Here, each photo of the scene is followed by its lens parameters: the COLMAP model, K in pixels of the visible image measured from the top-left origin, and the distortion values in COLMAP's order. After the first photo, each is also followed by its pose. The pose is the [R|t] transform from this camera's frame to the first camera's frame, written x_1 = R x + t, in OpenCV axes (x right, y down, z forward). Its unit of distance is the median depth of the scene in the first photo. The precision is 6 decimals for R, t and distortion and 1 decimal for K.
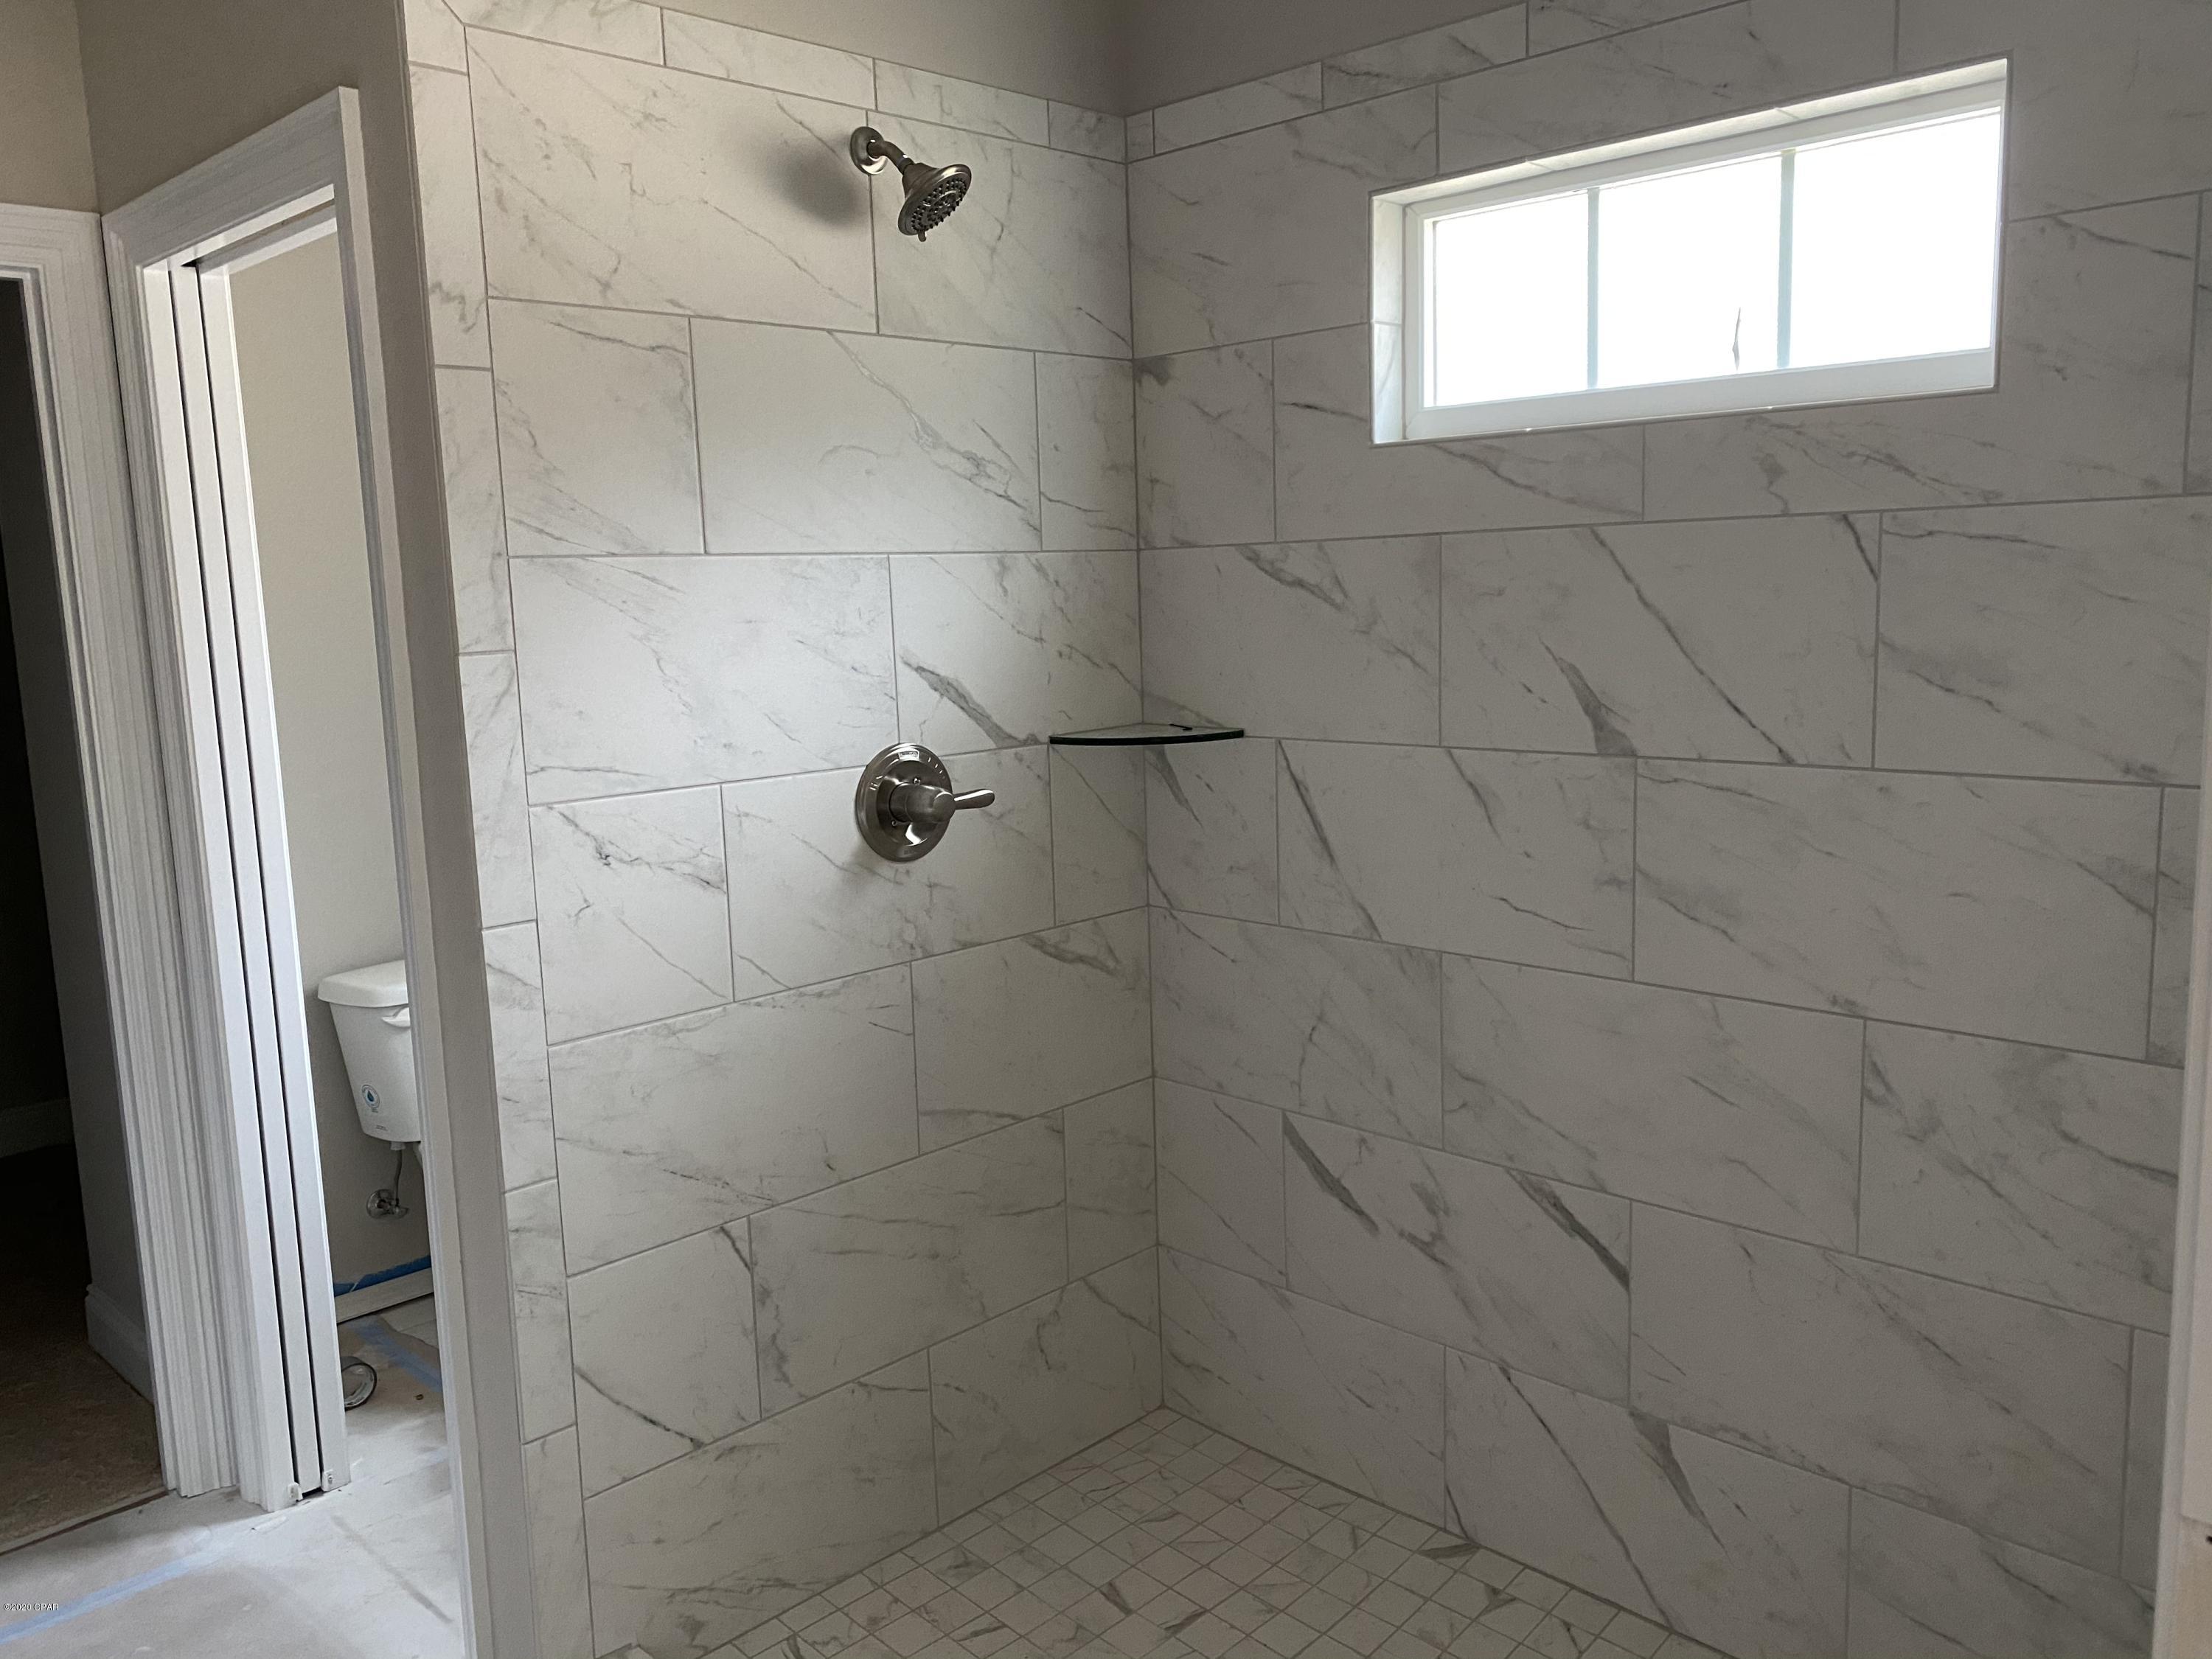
lens RADIAL K [[1705.4, 0, 1122.0], [0, 1705.4, 828.6], [0, 0, 1]] dist [0.031778, -0.023040]
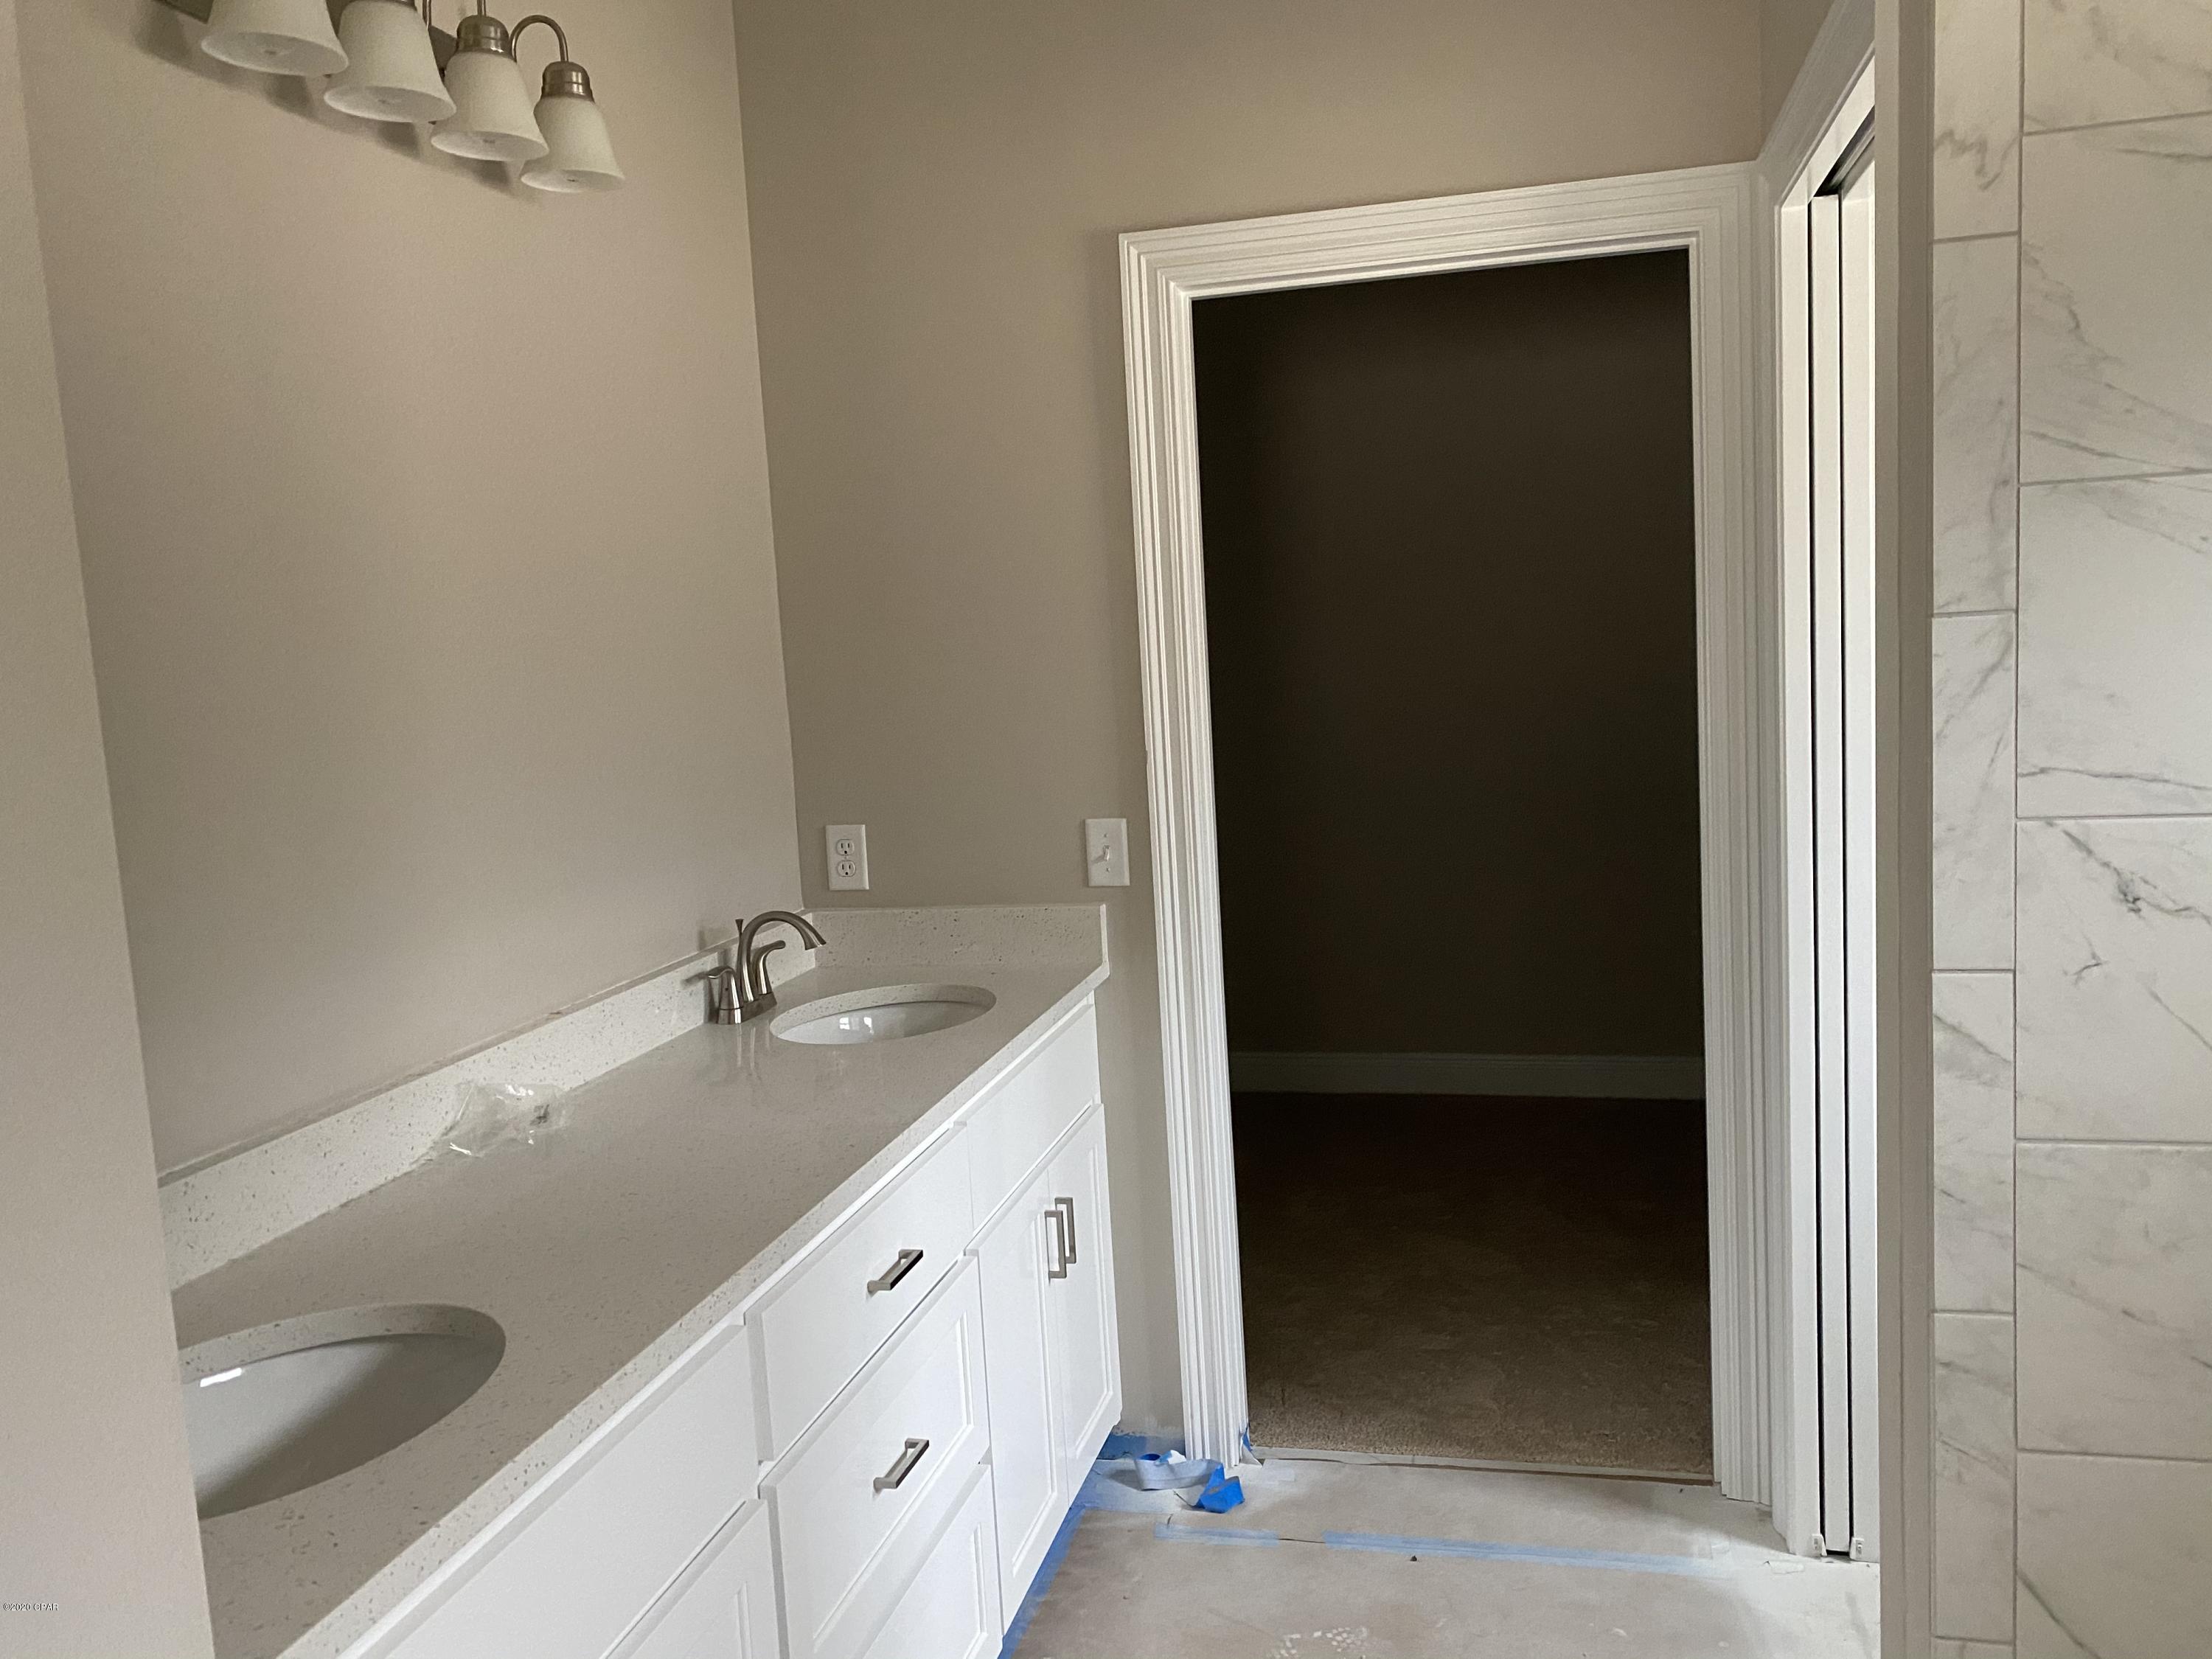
lens RADIAL K [[1705.4, 0, 1099.9], [0, 1705.4, 827.2], [0, 0, 1]] dist [0.031778, -0.023040]
pose [[0.510800, 0.100474, -0.853808, 0.088534], [-0.089237, 0.993979, 0.063582, -0.021061], [0.855055, 0.043714, 0.516691, 0.265243]]
